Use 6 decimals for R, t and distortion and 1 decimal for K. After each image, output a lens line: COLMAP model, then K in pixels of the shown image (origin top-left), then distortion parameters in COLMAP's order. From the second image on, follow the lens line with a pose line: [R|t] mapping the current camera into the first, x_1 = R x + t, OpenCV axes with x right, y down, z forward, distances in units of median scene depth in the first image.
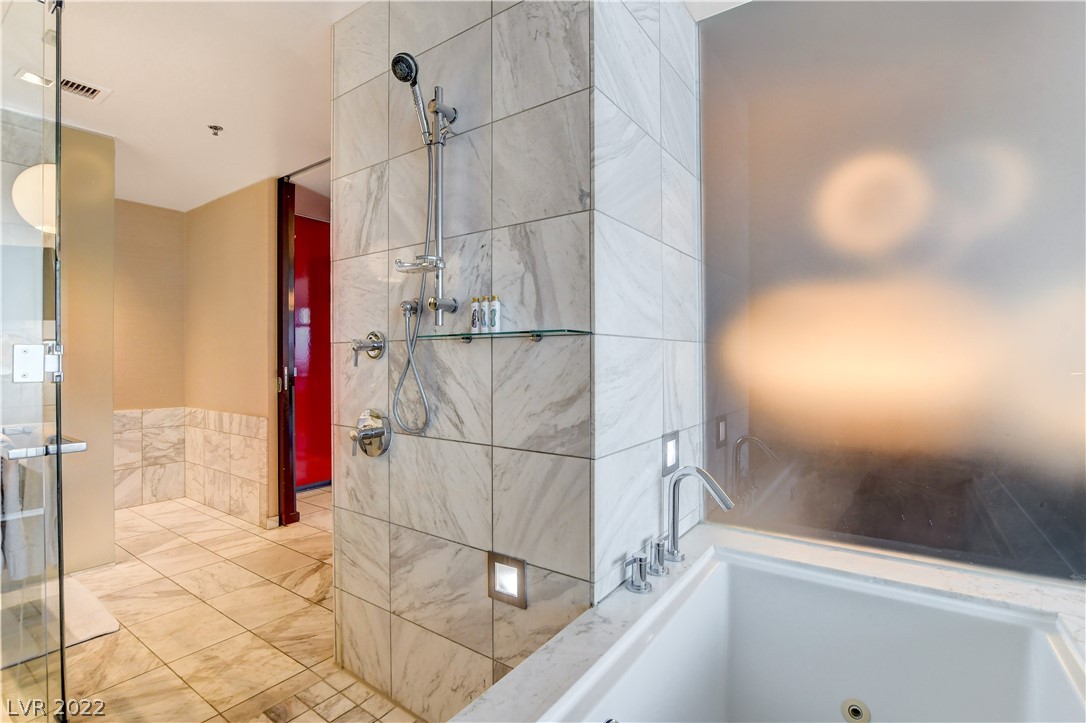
lens RADIAL K [[490.6, 0, 538.2], [0, 490.6, 366.6], [0, 0, 1]] dist [-0.022905, 0.000911]
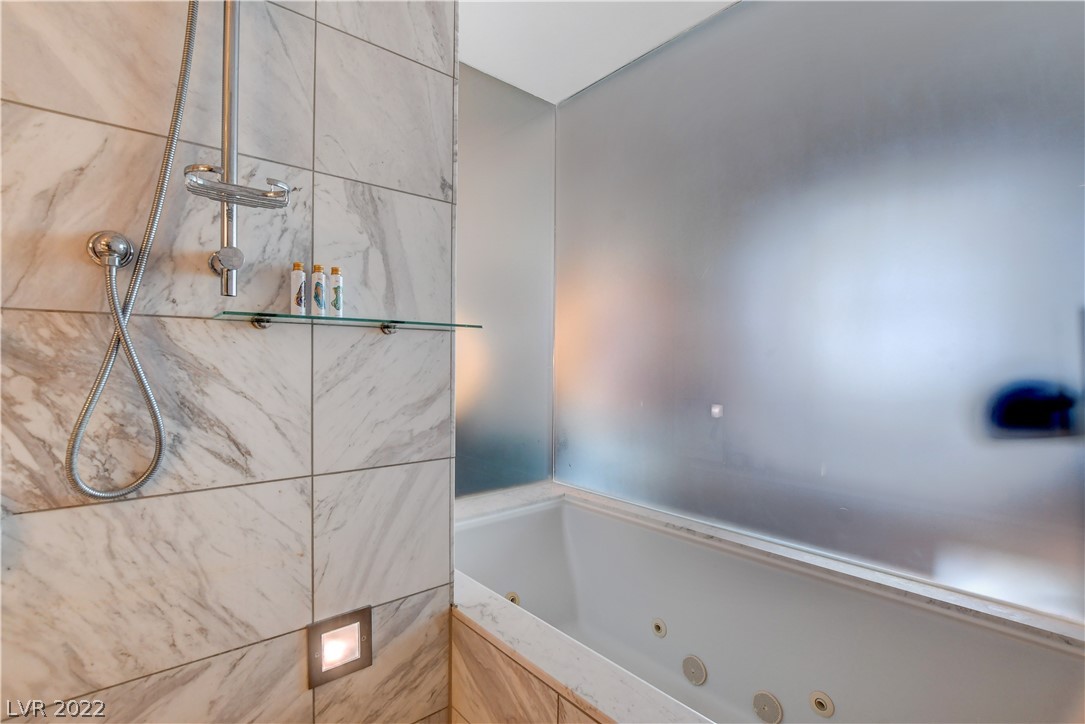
lens RADIAL K [[490.1, 0, 537.7], [0, 490.1, 367.1], [0, 0, 1]] dist [-0.022905, 0.000911]
pose [[0.269666, -0.012715, 0.962870, -0.702286], [0.002372, 0.999919, 0.012540, -0.004577], [-0.962951, -0.001098, 0.269674, 0.507094]]
